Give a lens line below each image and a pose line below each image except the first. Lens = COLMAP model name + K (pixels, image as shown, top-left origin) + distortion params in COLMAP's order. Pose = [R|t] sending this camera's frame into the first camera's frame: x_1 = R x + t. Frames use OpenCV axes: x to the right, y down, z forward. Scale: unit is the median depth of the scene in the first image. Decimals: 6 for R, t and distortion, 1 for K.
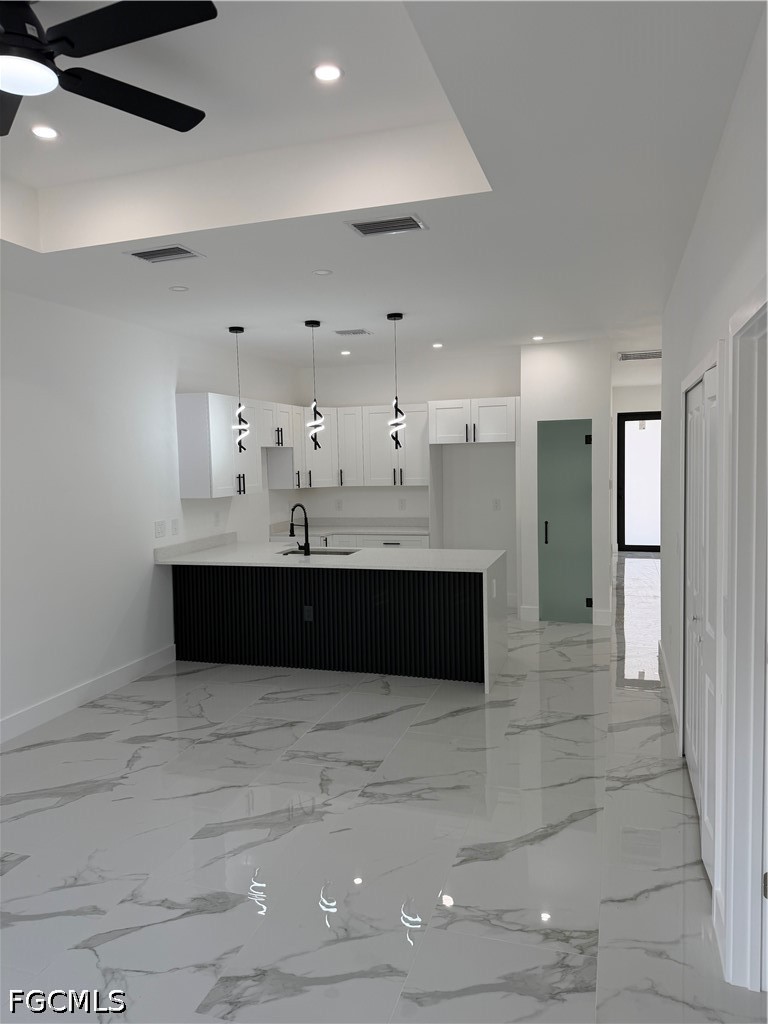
lens RADIAL K [[710.9, 0, 384.0], [0, 710.9, 512.0], [0, 0, 1]] dist [0.071066, -0.094403]
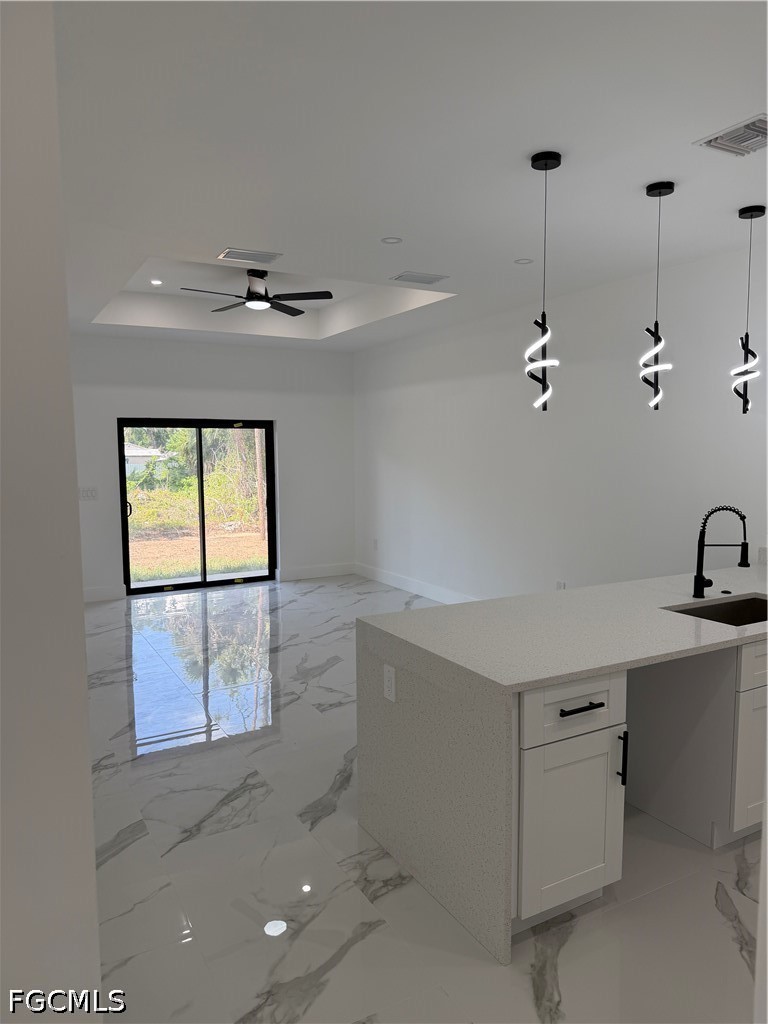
lens RADIAL K [[710.9, 0, 384.0], [0, 710.9, 512.0], [0, 0, 1]] dist [0.071066, -0.094403]
pose [[-0.676530, 0.096210, -0.730103, 0.482544], [-0.039978, 0.985169, 0.166866, -0.096863], [0.735329, 0.142078, -0.662650, 1.204243]]
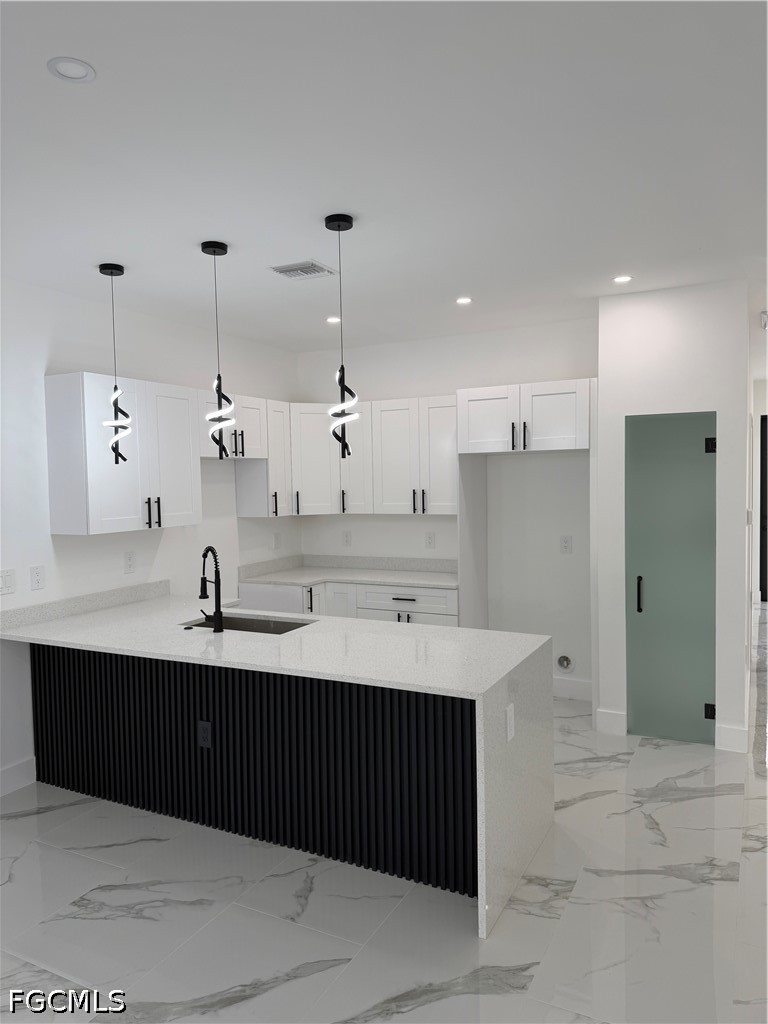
lens RADIAL K [[727.7, 0, 384.0], [0, 727.7, 512.0], [0, 0, 1]] dist [0.047159, -0.096694]
pose [[0.987178, 0.011874, -0.159183, 0.133595], [-0.015726, 0.999613, -0.022963, -0.030363], [0.158848, 0.025172, 0.986982, 0.407330]]
